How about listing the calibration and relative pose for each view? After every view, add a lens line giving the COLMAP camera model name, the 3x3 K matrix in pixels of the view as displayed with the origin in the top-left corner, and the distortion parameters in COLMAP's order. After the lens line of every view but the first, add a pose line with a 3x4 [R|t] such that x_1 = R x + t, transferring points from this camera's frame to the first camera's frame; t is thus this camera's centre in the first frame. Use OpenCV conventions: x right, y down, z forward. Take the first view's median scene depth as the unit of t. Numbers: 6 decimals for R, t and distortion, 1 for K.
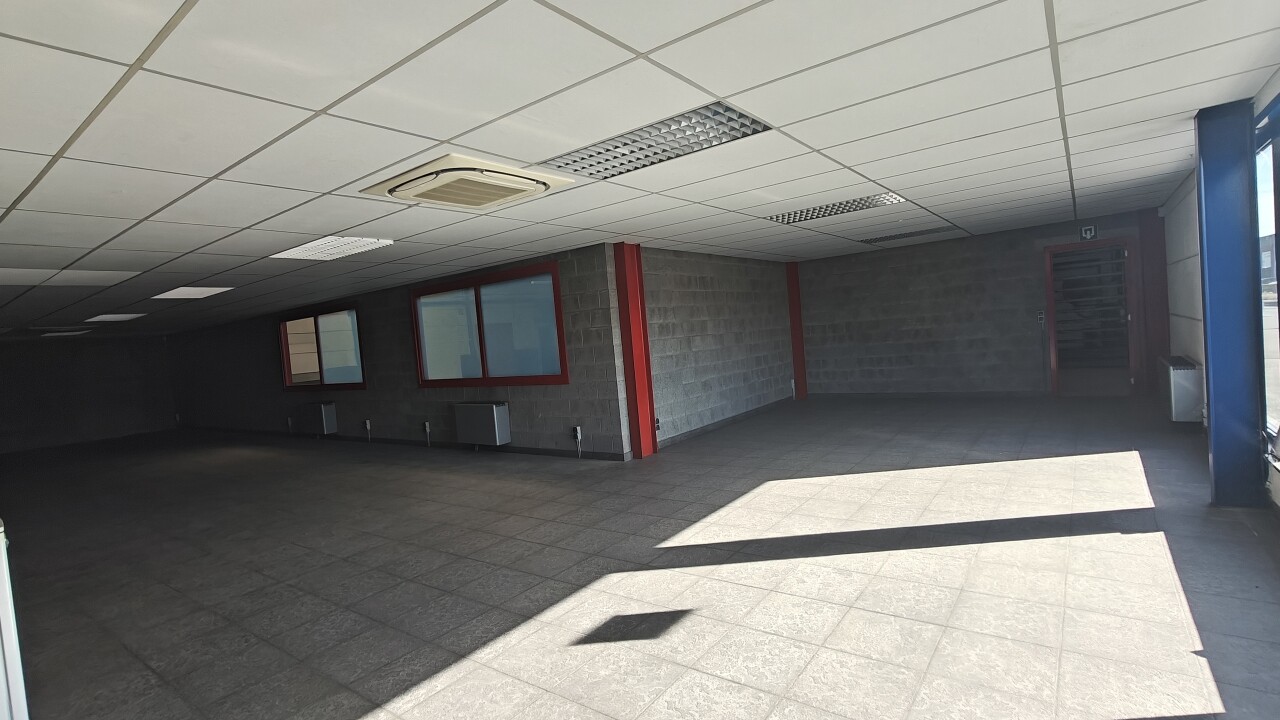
lens RADIAL K [[597.7, 0, 638.7], [0, 597.7, 359.4], [0, 0, 1]] dist [0.003587, 0.002698]
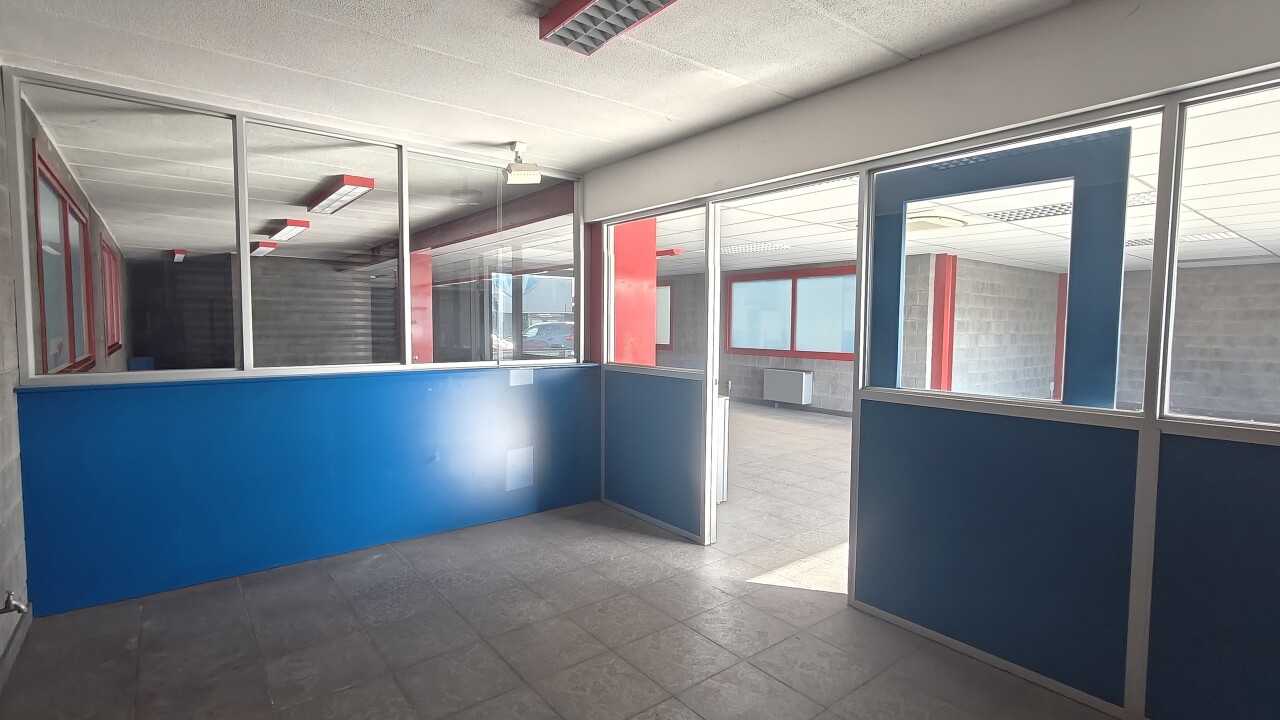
lens RADIAL K [[597.7, 0, 638.0], [0, 597.7, 360.7], [0, 0, 1]] dist [0.003587, 0.002698]
pose [[0.961158, 0.108988, -0.253570, -0.249045], [-0.100866, 0.993888, 0.044857, 0.027986], [0.256909, -0.017538, 0.966276, -0.306481]]
